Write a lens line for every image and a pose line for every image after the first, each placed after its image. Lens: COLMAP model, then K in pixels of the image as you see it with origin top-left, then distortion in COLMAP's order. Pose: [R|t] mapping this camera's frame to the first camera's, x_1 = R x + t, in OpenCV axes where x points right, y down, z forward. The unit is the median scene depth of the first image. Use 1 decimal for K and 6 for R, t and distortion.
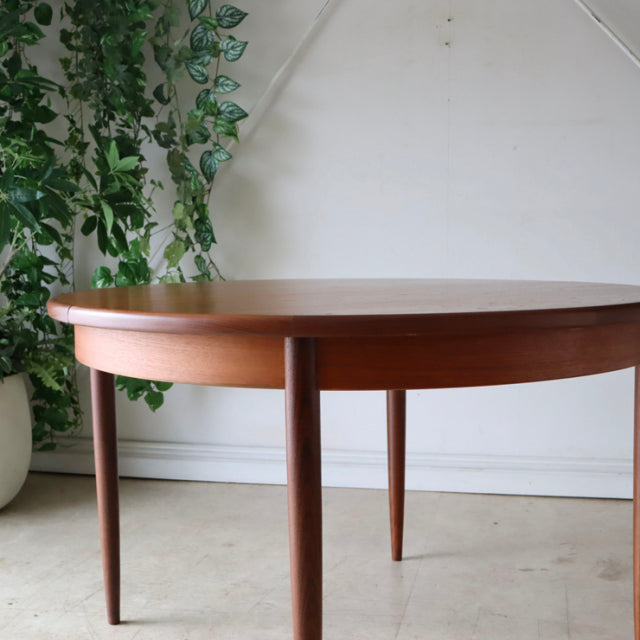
lens RADIAL K [[1067.6, 0, 313.9], [0, 1067.6, 325.9], [0, 0, 1]] dist [-0.033271, 0.000000]
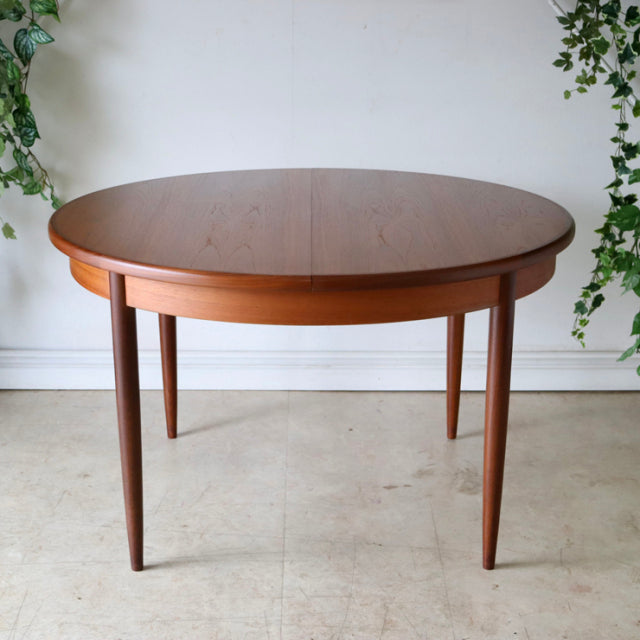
lens RADIAL K [[1334.5, 0, 318.8], [0, 1334.5, 325.1], [0, 0, 1]] dist [0.075403, 0.000000]
pose [[0.978419, -0.046774, 0.201268, -0.096132], [0.006748, 0.980755, 0.195123, -0.141281], [-0.206522, -0.189554, 0.959905, -0.152652]]
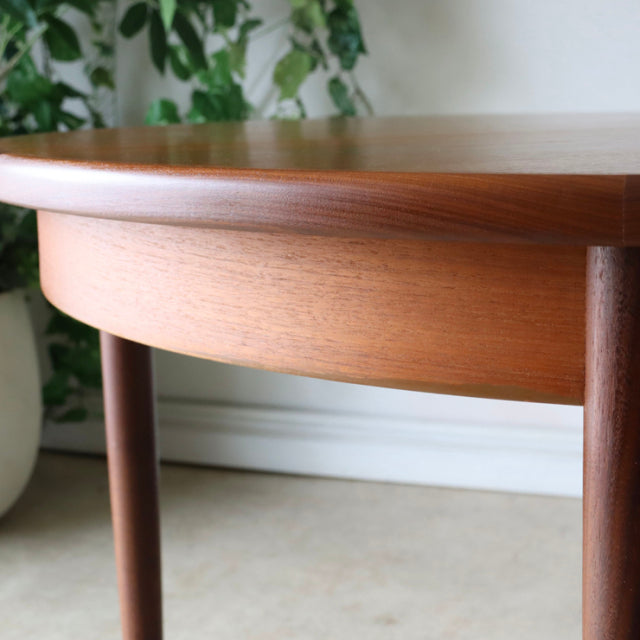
lens RADIAL K [[1420.9, 0, 322.6], [0, 1420.9, 315.1], [0, 0, 1]] dist [0.040913, 0.000000]
pose [[0.992846, 0.013908, -0.118590, -0.026100], [-0.004853, 0.997072, 0.076308, -0.000277], [0.119304, -0.075186, 0.990007, 0.268300]]
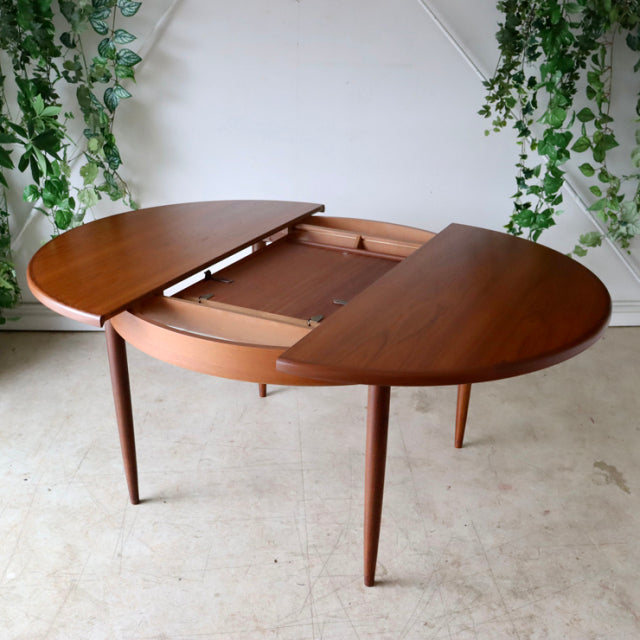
lens RADIAL K [[820.6, 0, 320.9], [0, 820.6, 325.6], [0, 0, 1]] dist [-0.116268, 0.000000]
pose [[0.967166, -0.077355, 0.242086, -0.111347], [-0.000652, 0.951794, 0.306736, -0.191022], [-0.254144, -0.296822, 0.920493, -0.010641]]
